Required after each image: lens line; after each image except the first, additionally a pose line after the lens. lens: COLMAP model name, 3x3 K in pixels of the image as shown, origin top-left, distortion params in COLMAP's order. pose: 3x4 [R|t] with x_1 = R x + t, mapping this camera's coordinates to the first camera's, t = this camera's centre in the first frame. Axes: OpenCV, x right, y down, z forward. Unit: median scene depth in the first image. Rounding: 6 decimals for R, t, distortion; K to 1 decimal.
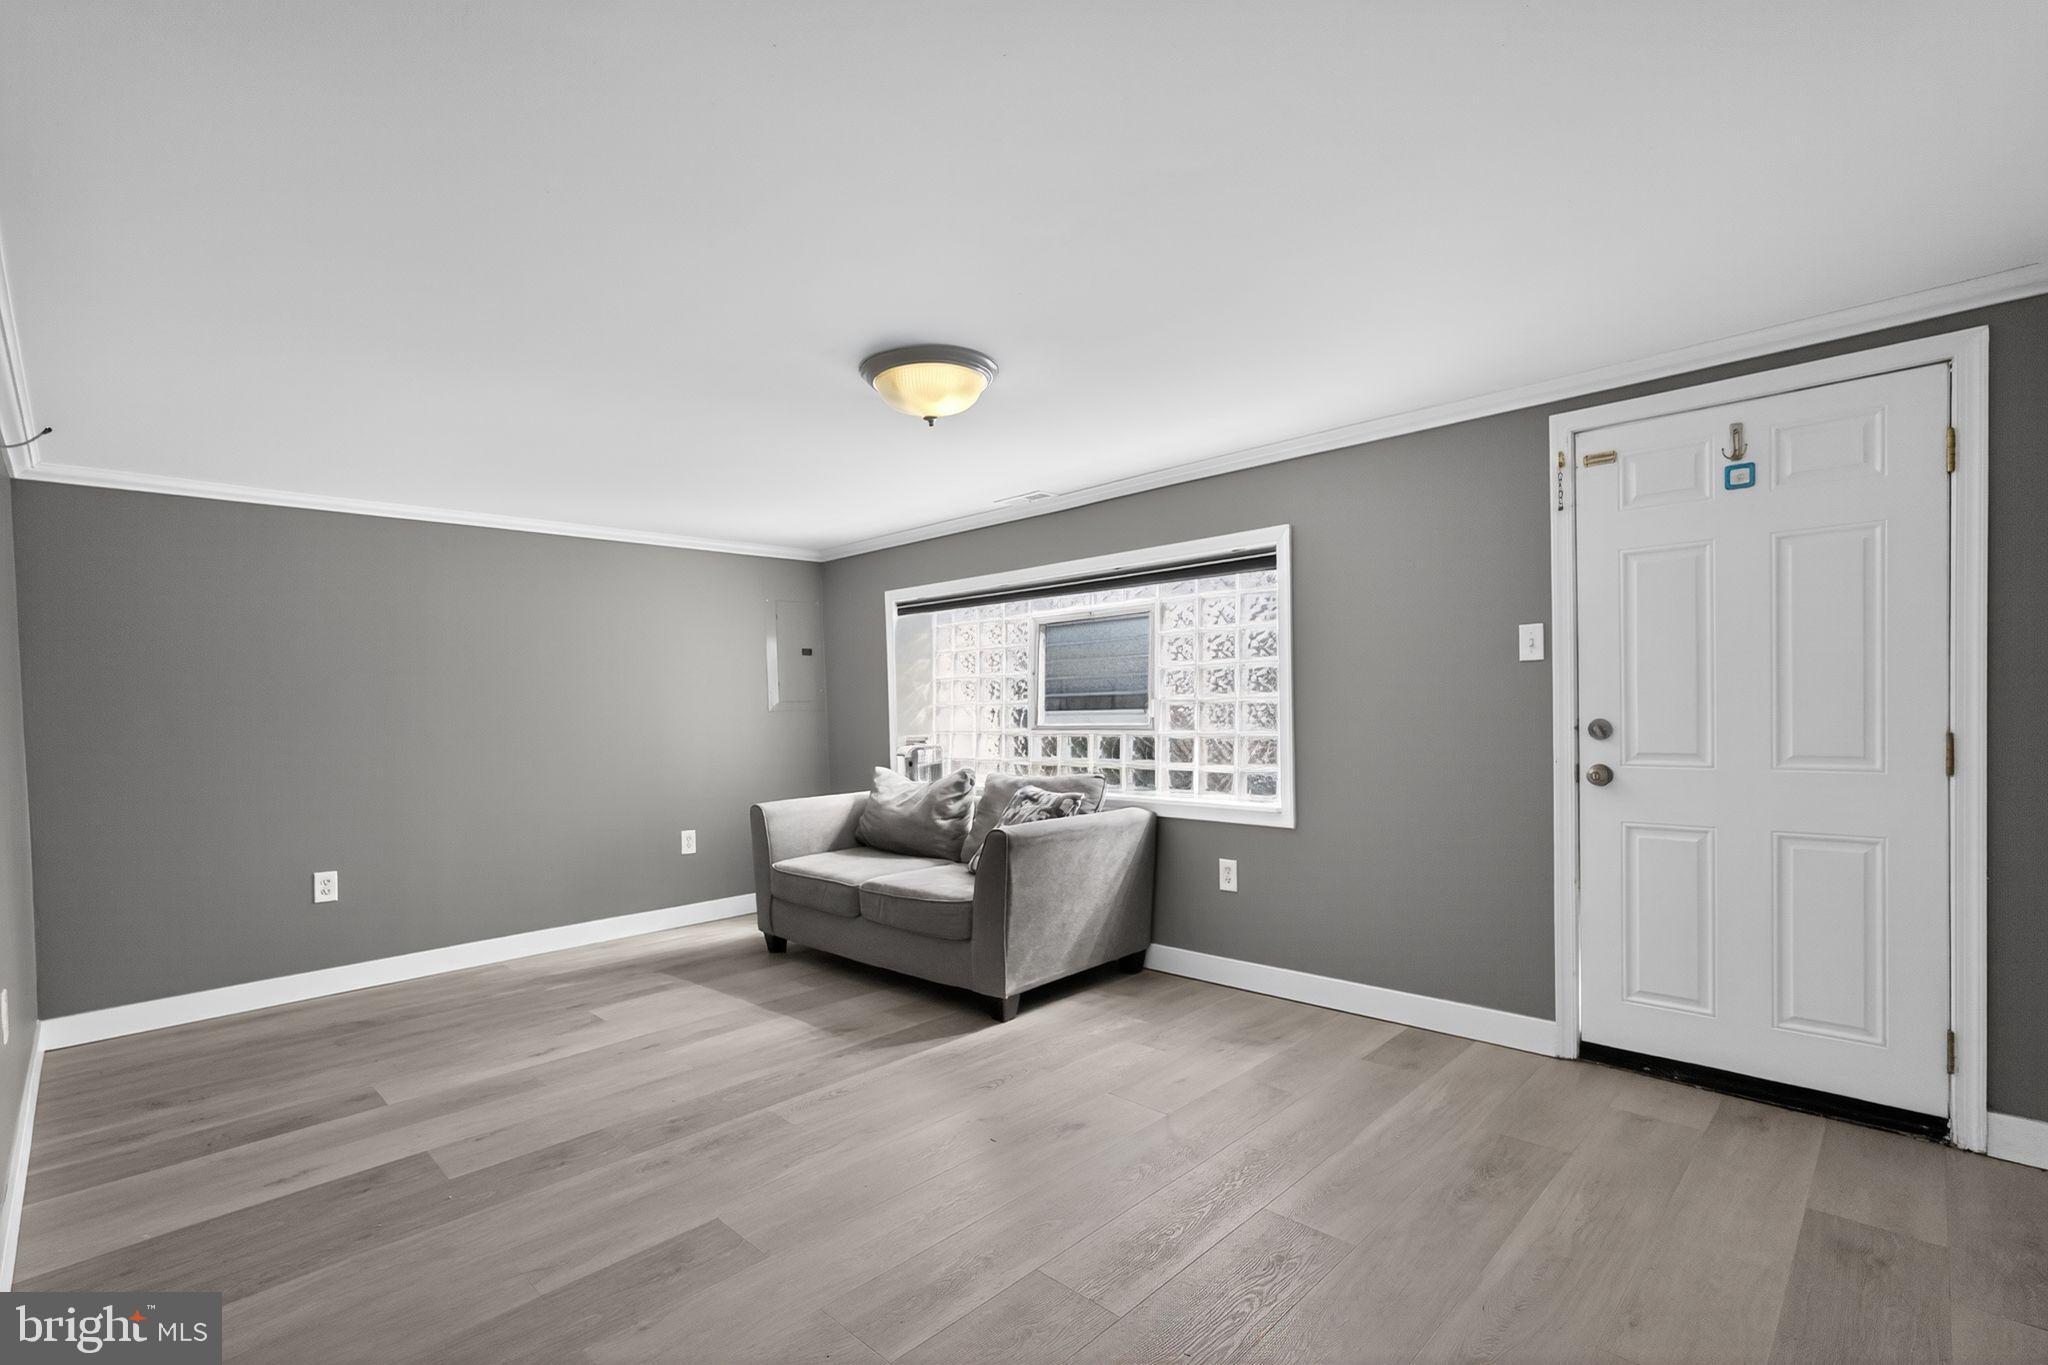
lens RADIAL K [[911.2, 0, 991.1], [0, 911.2, 725.1], [0, 0, 1]] dist [-0.014694, 0.006985]
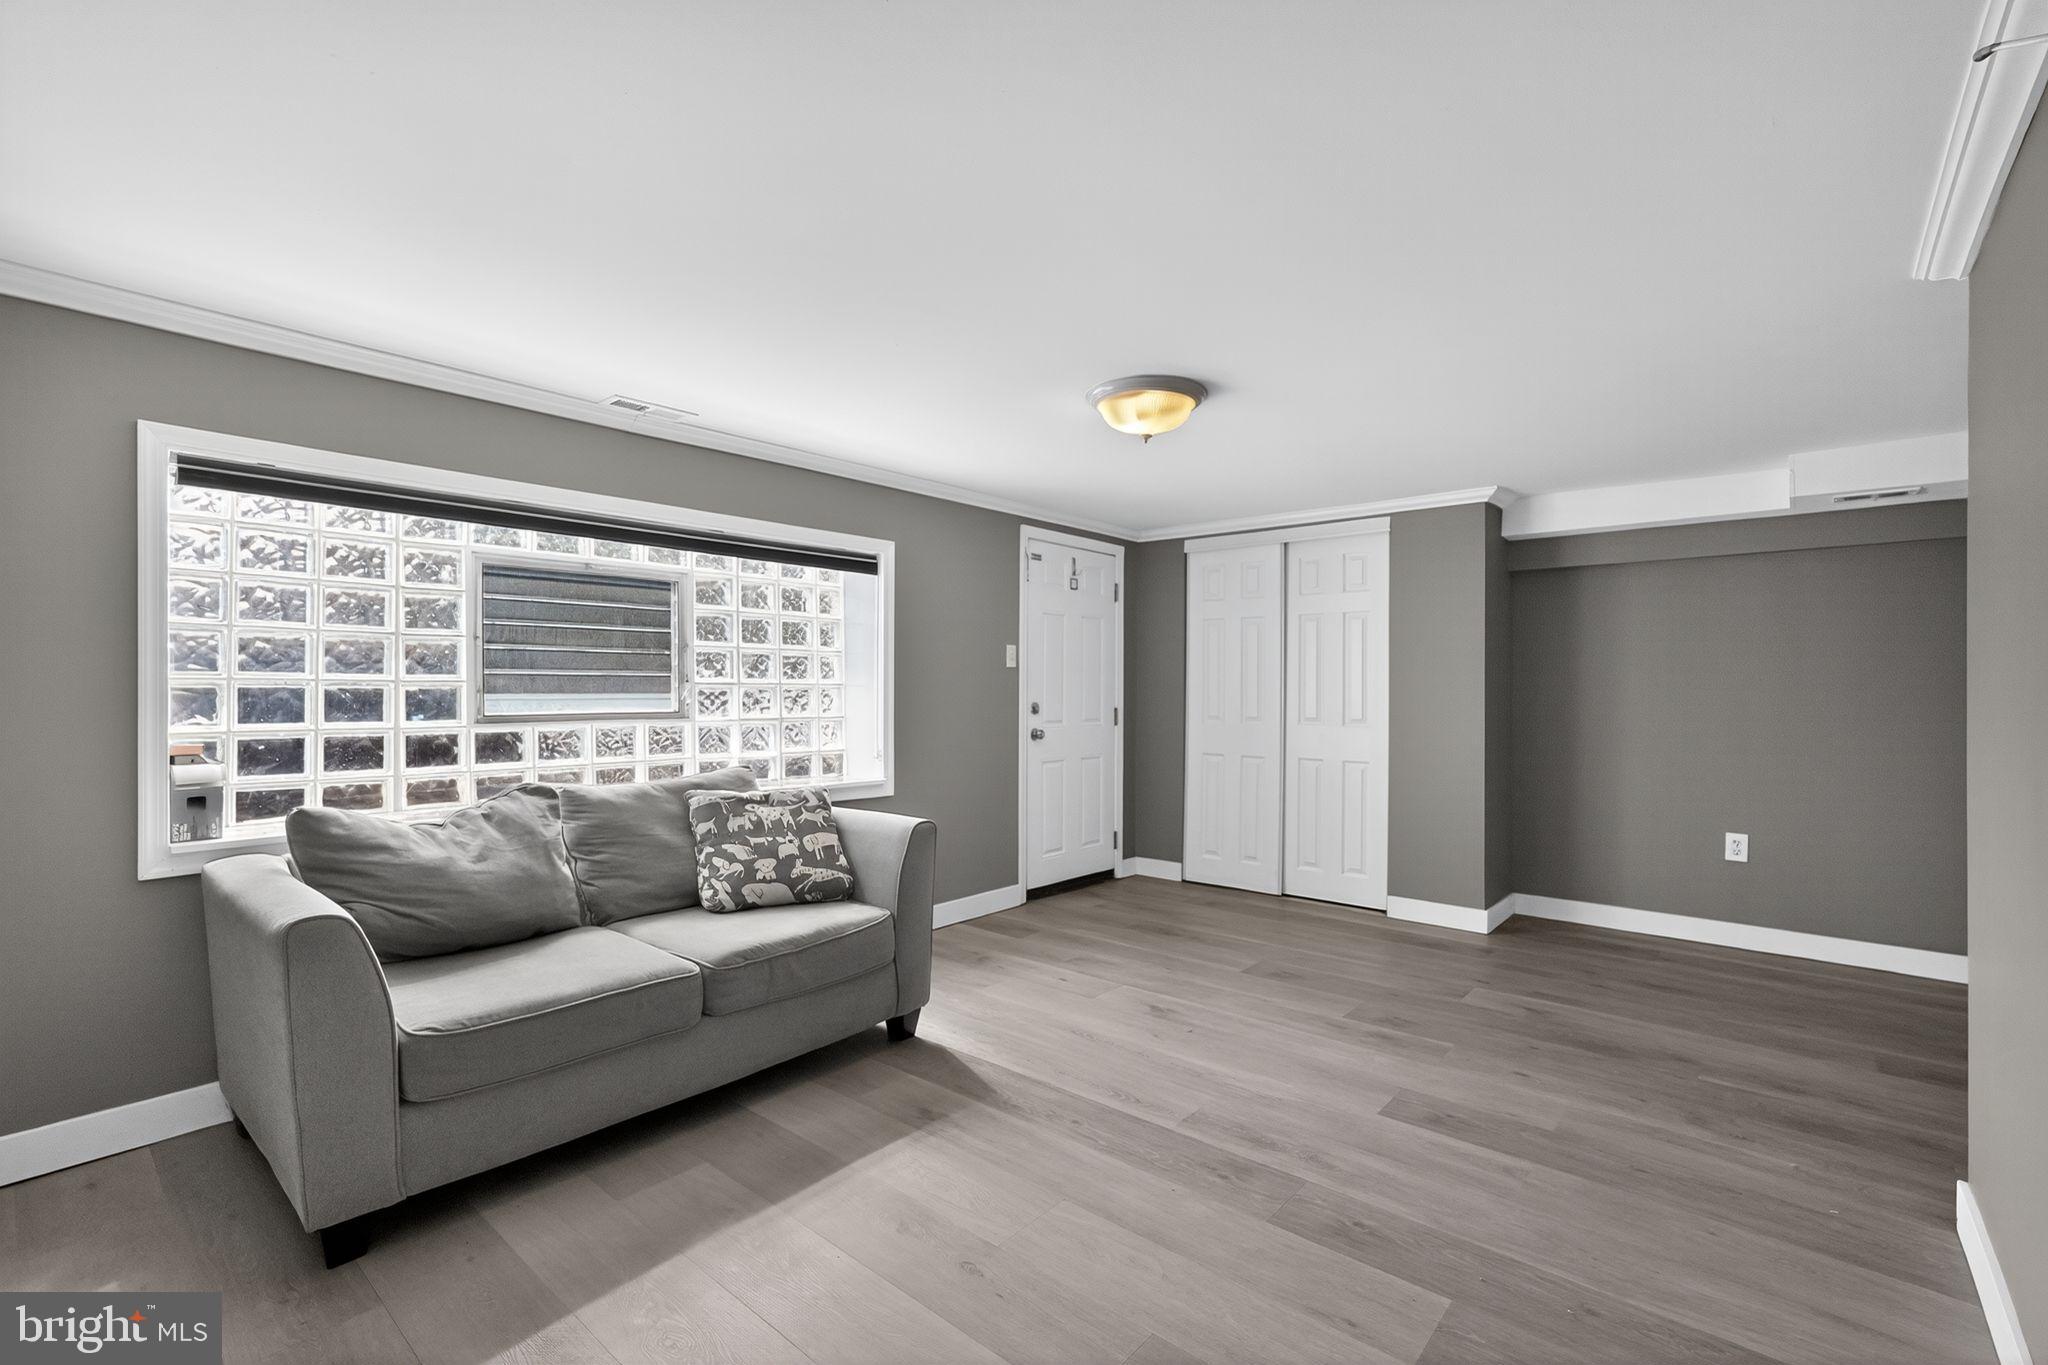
lens RADIAL K [[911.2, 0, 1018.5], [0, 911.2, 684.9], [0, 0, 1]] dist [-0.014694, 0.006985]
pose [[-0.070514, 0.027619, 0.997128, -1.062616], [0.020766, 0.999441, -0.026215, 0.004413], [-0.997295, 0.018858, -0.071048, 1.117932]]
